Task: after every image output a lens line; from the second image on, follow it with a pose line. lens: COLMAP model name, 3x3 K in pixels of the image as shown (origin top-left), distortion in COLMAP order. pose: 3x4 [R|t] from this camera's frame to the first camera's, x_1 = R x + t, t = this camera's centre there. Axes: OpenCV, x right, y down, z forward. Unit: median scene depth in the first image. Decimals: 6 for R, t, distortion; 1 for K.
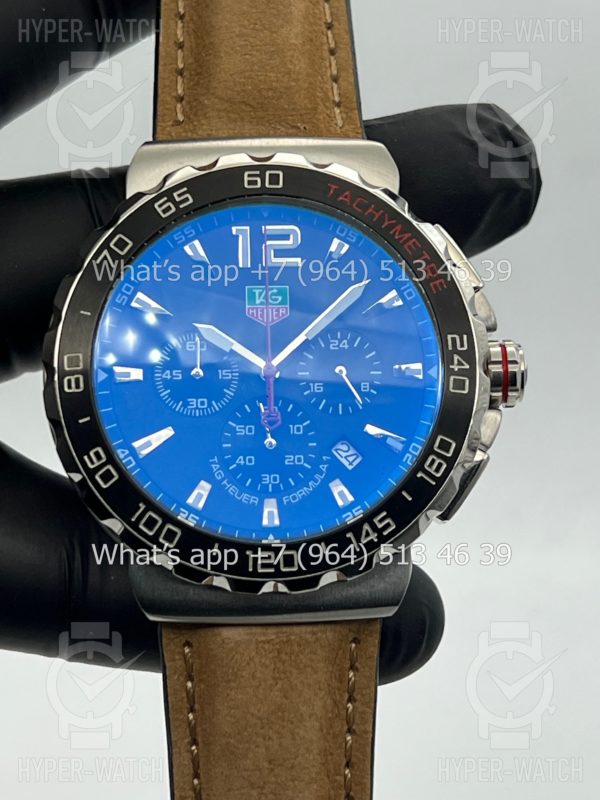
lens RADIAL K [[1903.8, 0, 311.6], [0, 1903.8, 402.5], [0, 0, 1]] dist [0.068088, 0.000000]
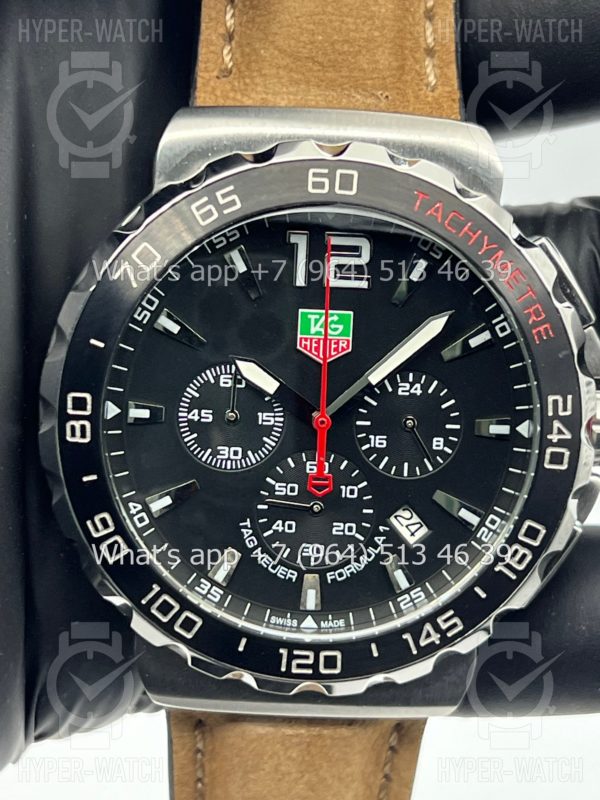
lens RADIAL K [[1903.8, 0, 285.8], [0, 1903.8, 393.5], [0, 0, 1]] dist [0.068088, 0.000000]
pose [[0.997527, 0.068969, 0.013508, -0.048939], [-0.070209, 0.969332, 0.235515, -0.215562], [0.003149, -0.235881, 0.971777, 0.223177]]
